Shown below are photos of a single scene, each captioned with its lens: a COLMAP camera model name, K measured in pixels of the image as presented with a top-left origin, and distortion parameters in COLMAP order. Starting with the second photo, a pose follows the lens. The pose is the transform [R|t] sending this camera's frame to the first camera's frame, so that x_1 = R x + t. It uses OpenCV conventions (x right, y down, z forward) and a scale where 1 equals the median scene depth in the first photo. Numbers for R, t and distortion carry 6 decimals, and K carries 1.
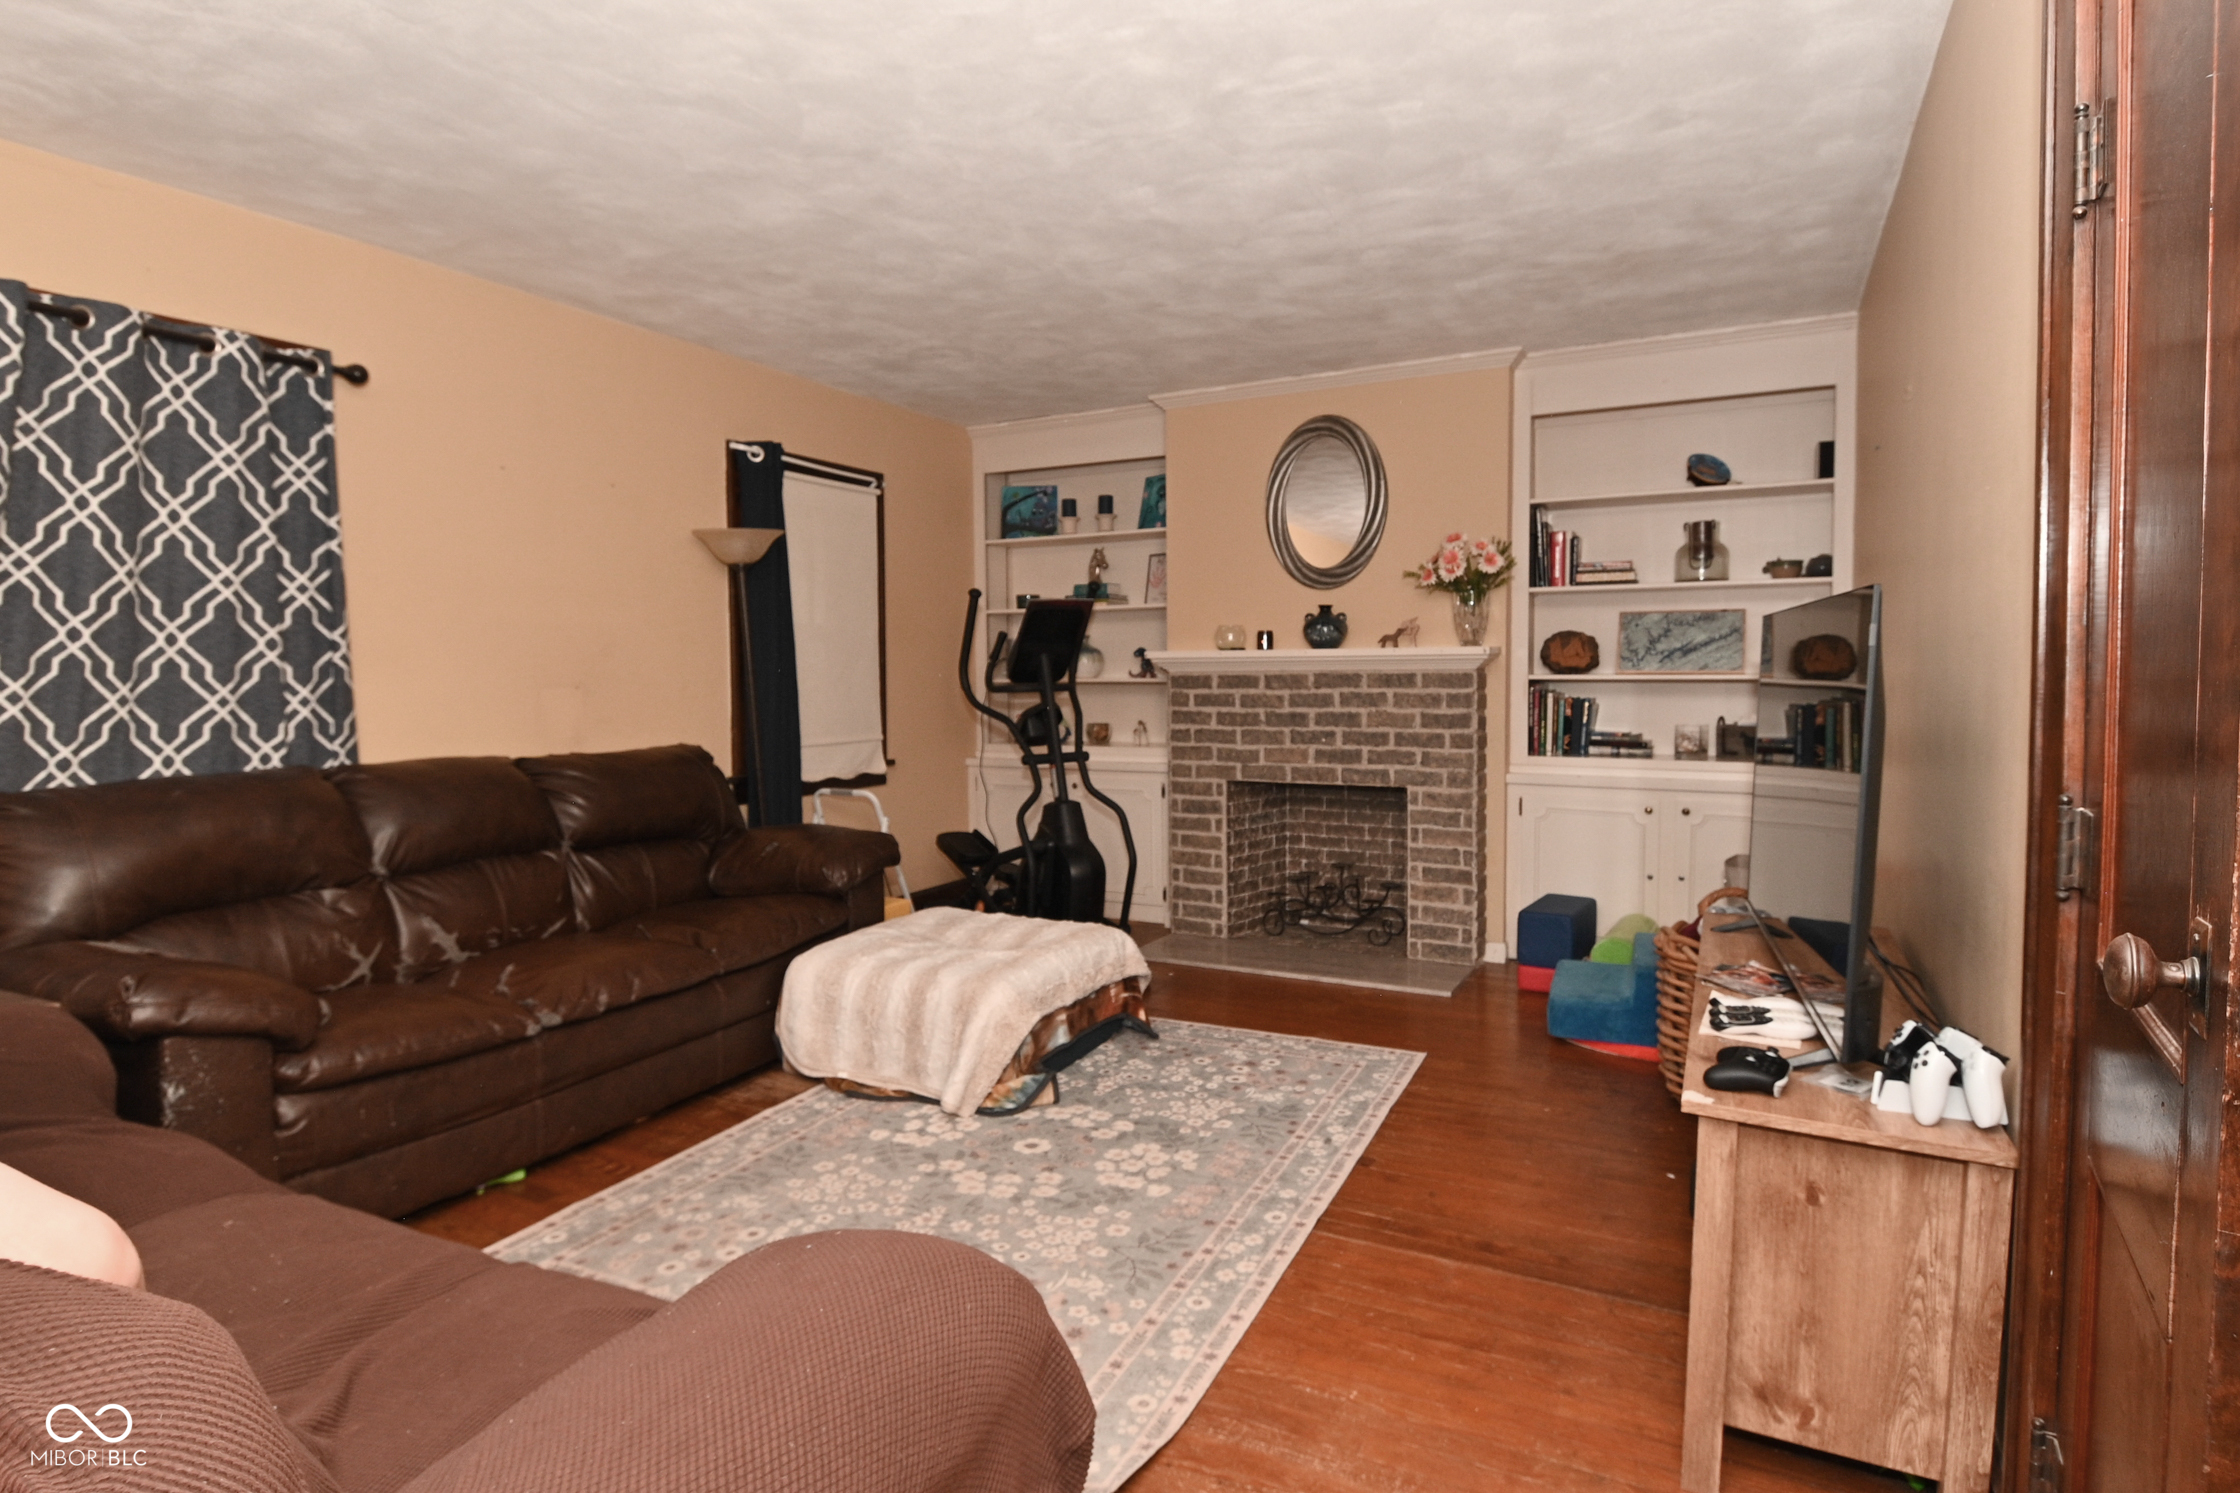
lens RADIAL K [[1208.6, 0, 1122.0], [0, 1208.6, 744.9], [0, 0, 1]] dist [0.001235, -0.004303]
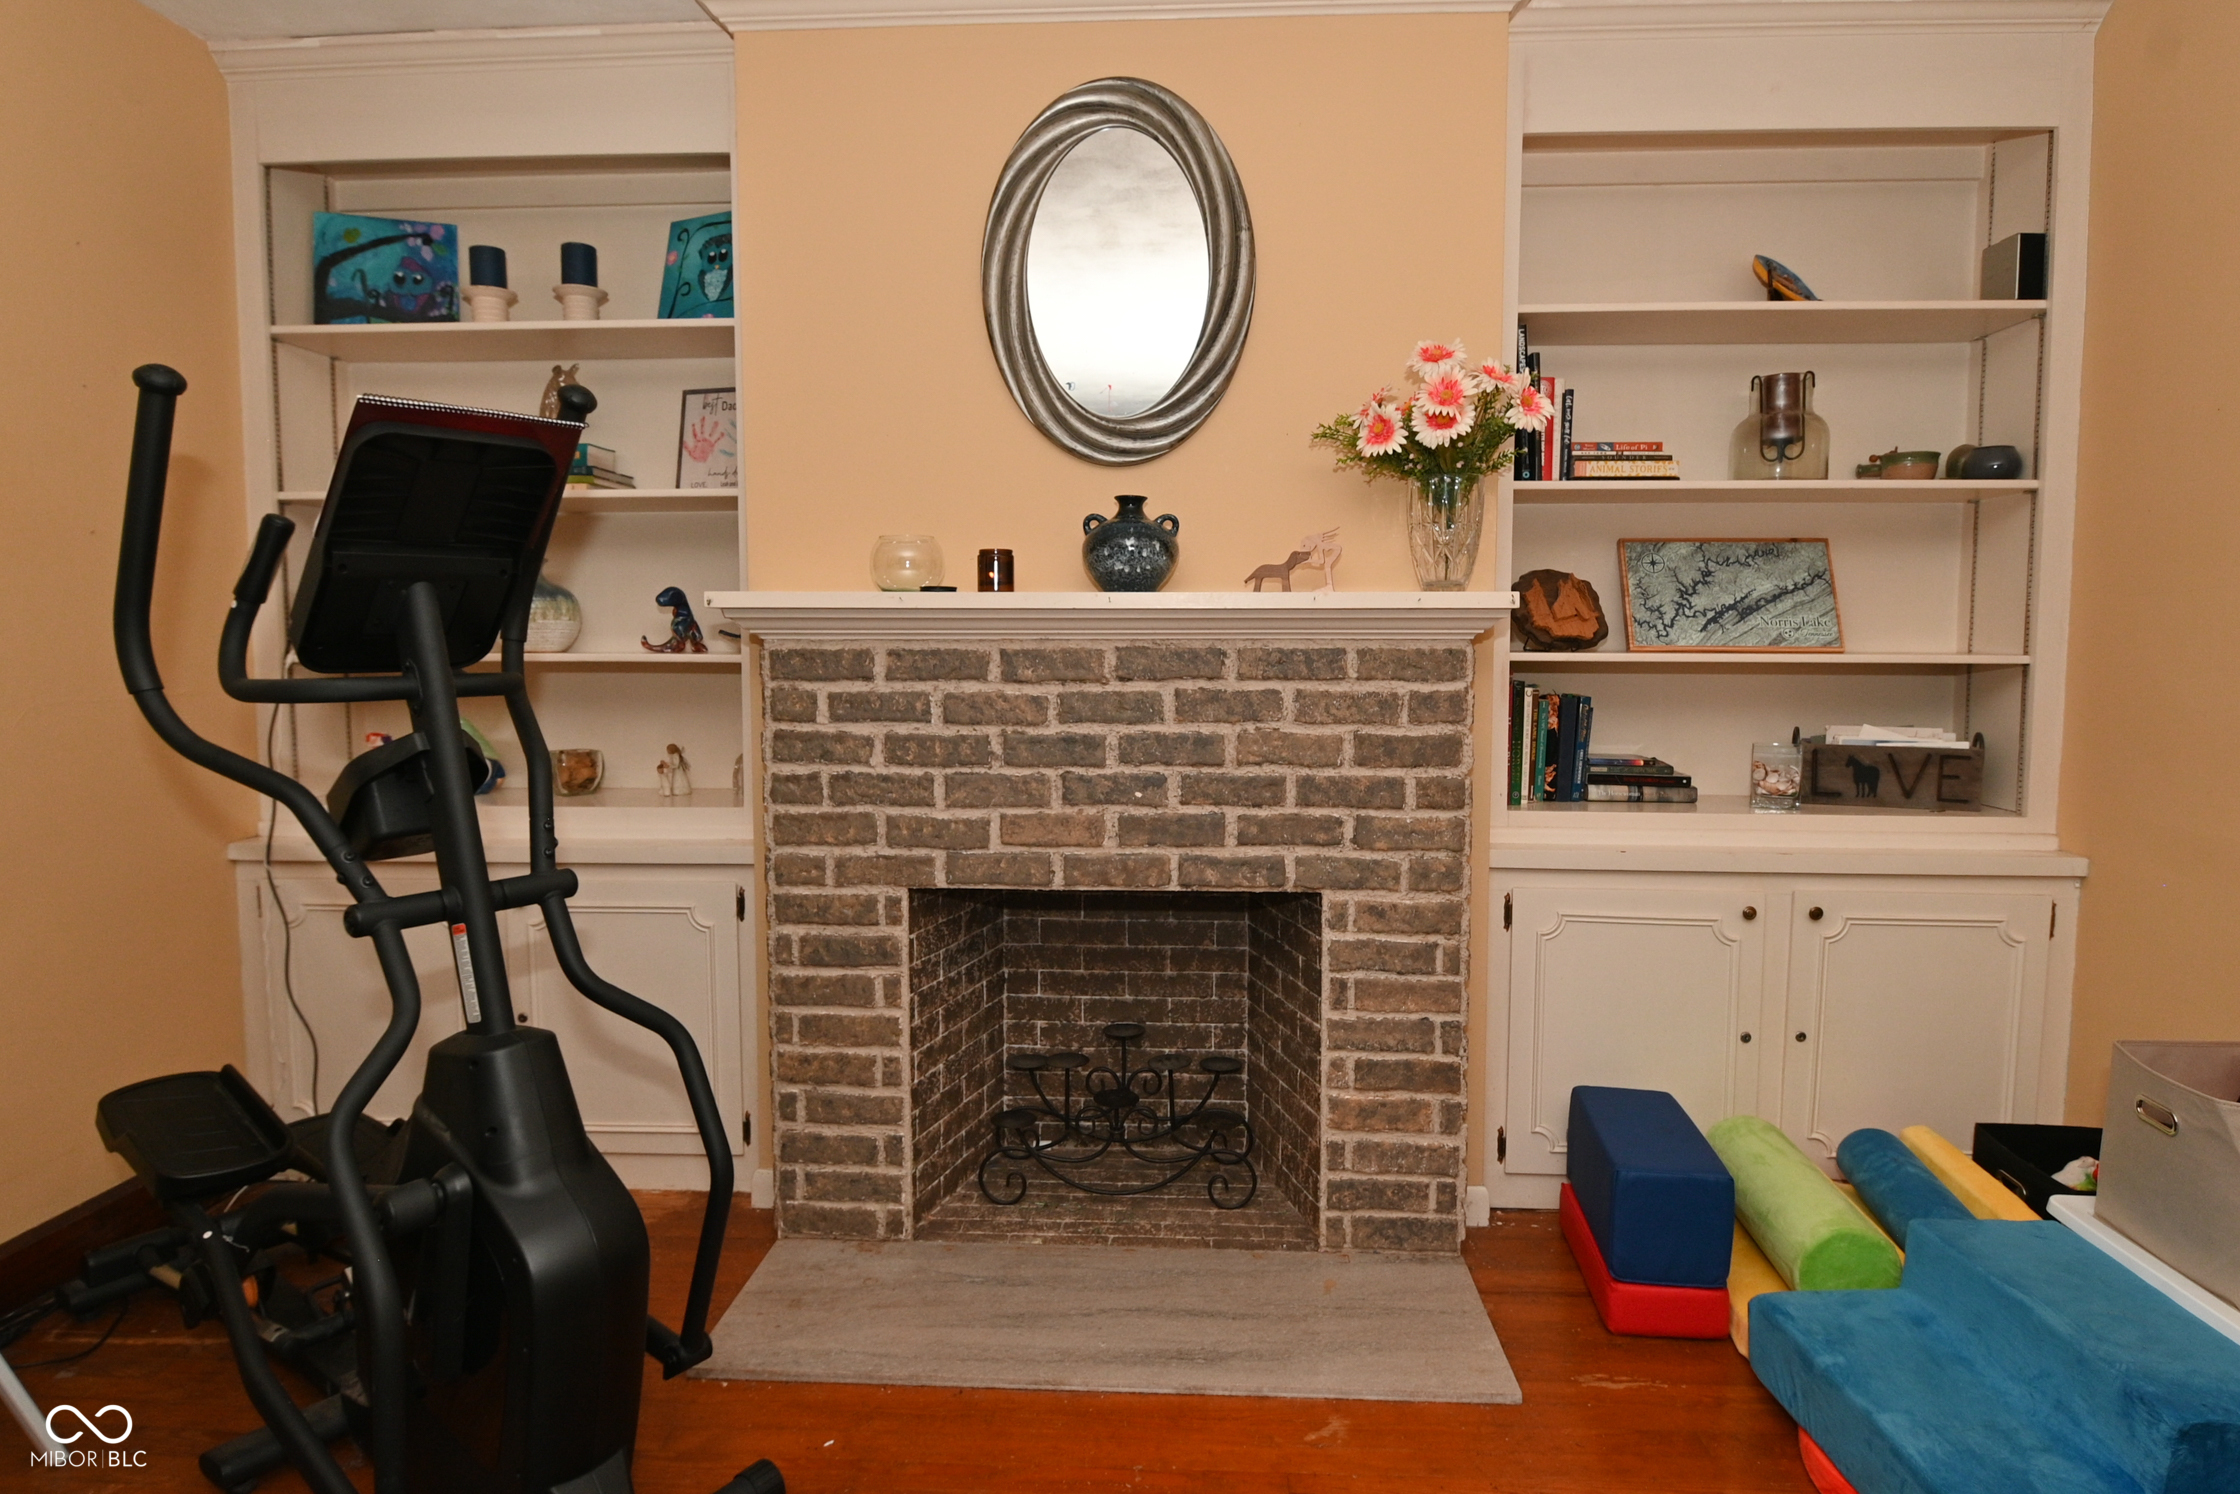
lens RADIAL K [[1208.6, 0, 1107.5], [0, 1208.6, 730.4], [0, 0, 1]] dist [0.001235, -0.004303]
pose [[0.909070, -0.024192, 0.415941, -0.030841], [0.017147, 0.999639, 0.020665, -0.038145], [-0.416291, -0.011653, 0.909157, 0.601522]]
